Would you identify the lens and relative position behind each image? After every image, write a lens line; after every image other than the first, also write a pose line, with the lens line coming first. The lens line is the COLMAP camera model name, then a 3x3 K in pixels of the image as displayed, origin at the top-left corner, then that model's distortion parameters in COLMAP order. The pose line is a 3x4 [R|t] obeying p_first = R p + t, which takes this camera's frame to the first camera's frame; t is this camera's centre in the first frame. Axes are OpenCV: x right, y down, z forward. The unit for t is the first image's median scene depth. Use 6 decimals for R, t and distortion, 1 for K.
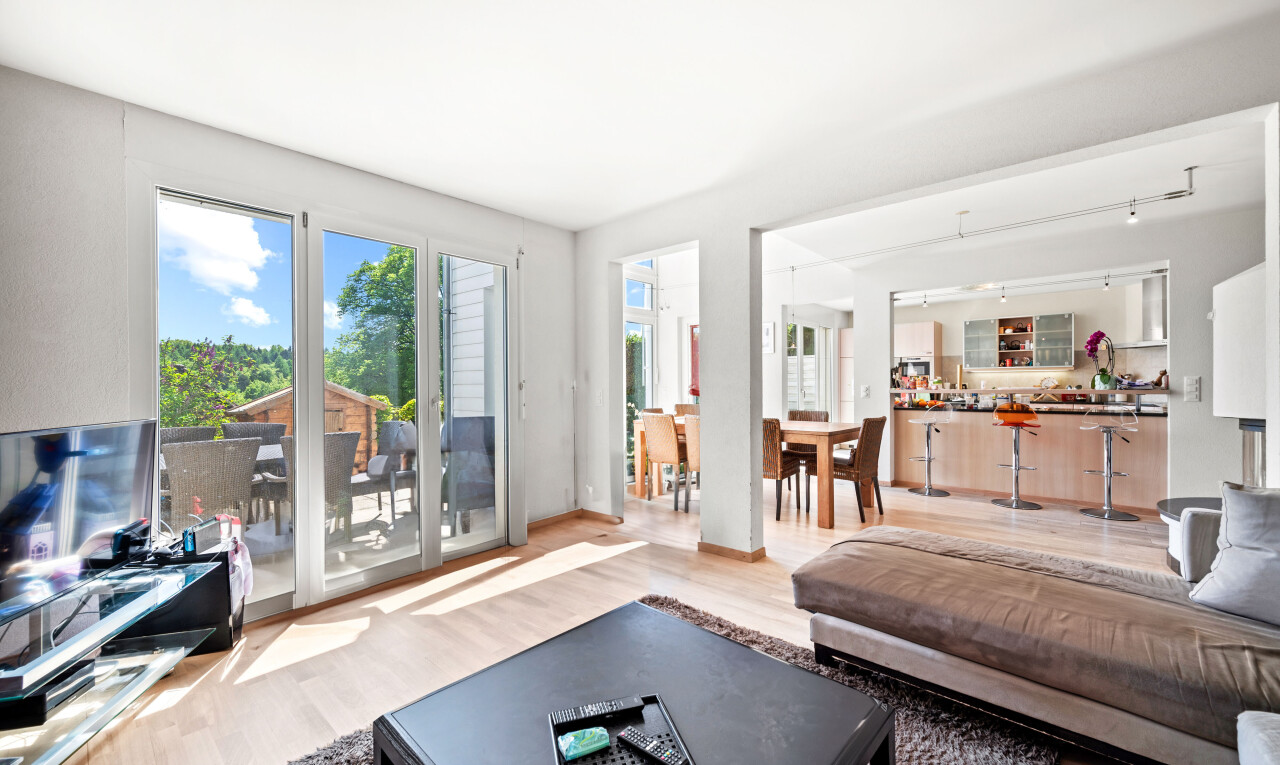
lens RADIAL K [[521.4, 0, 642.3], [0, 521.4, 386.7], [0, 0, 1]] dist [-0.000815, -0.000132]
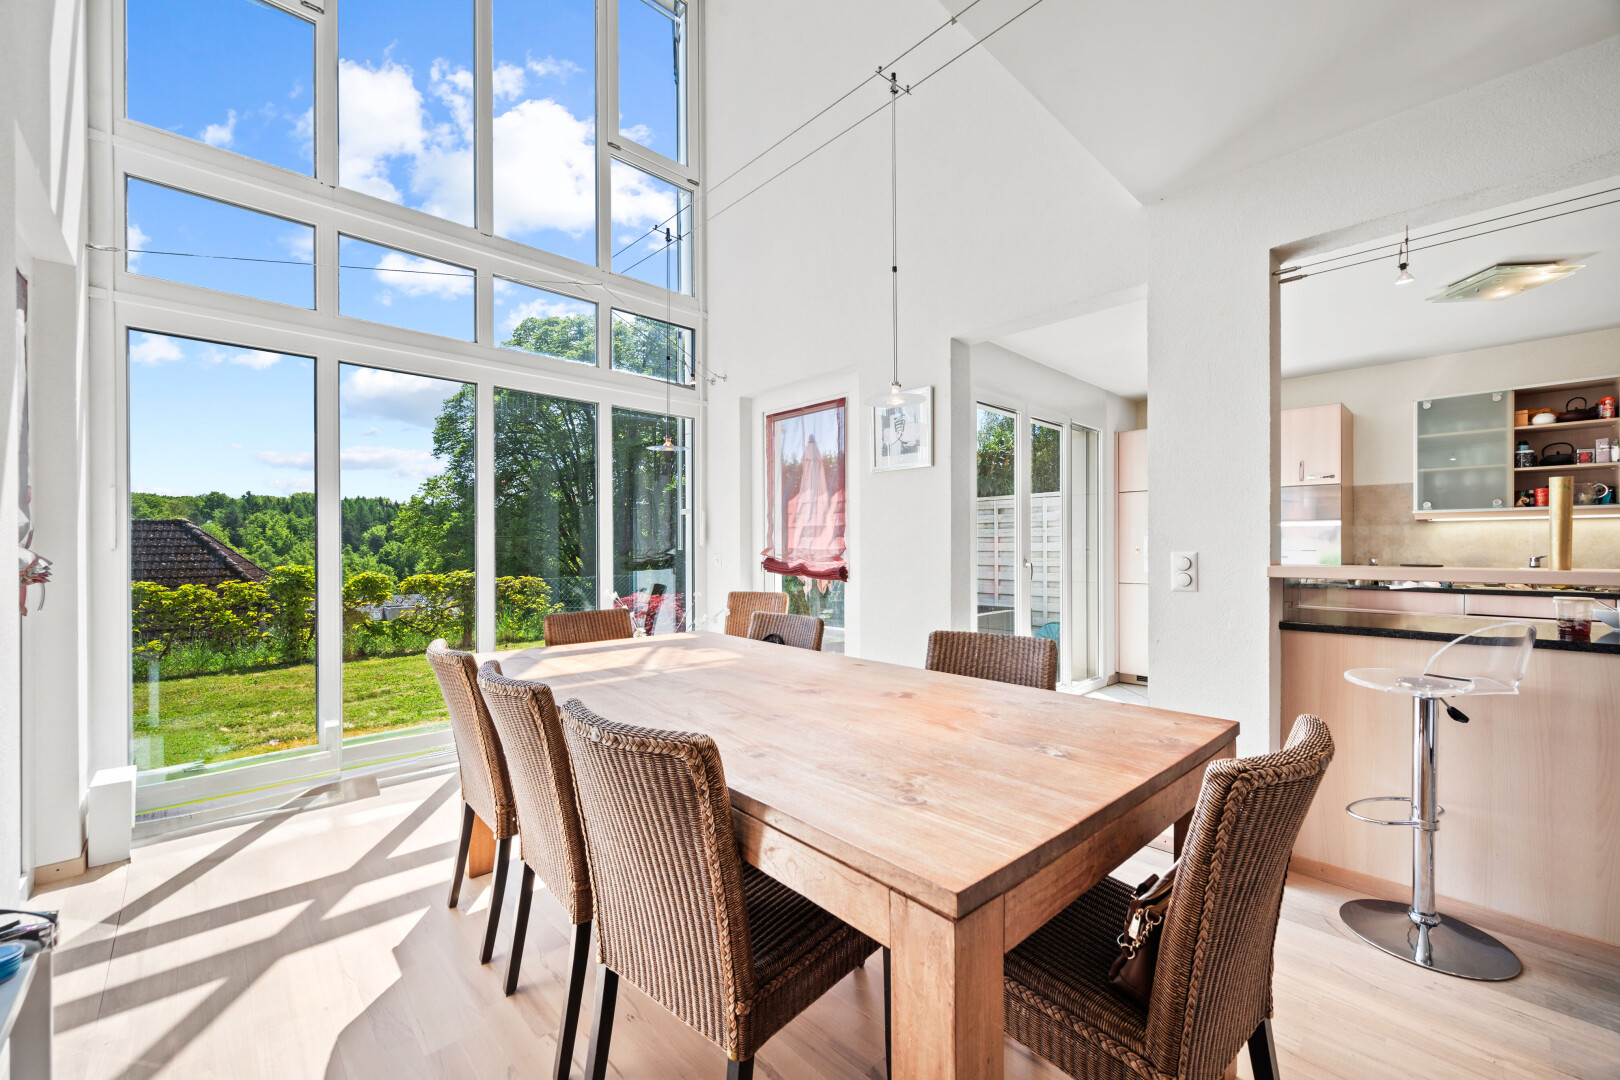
lens RADIAL K [[661.2, 0, 813.1], [0, 661.2, 545.4], [0, 0, 1]] dist [-0.000992, -0.000085]
pose [[0.996591, 0.002275, -0.082470, 0.173018], [-0.002852, 0.999972, -0.006879, -0.002689], [0.082452, 0.007091, 0.996570, 0.429204]]
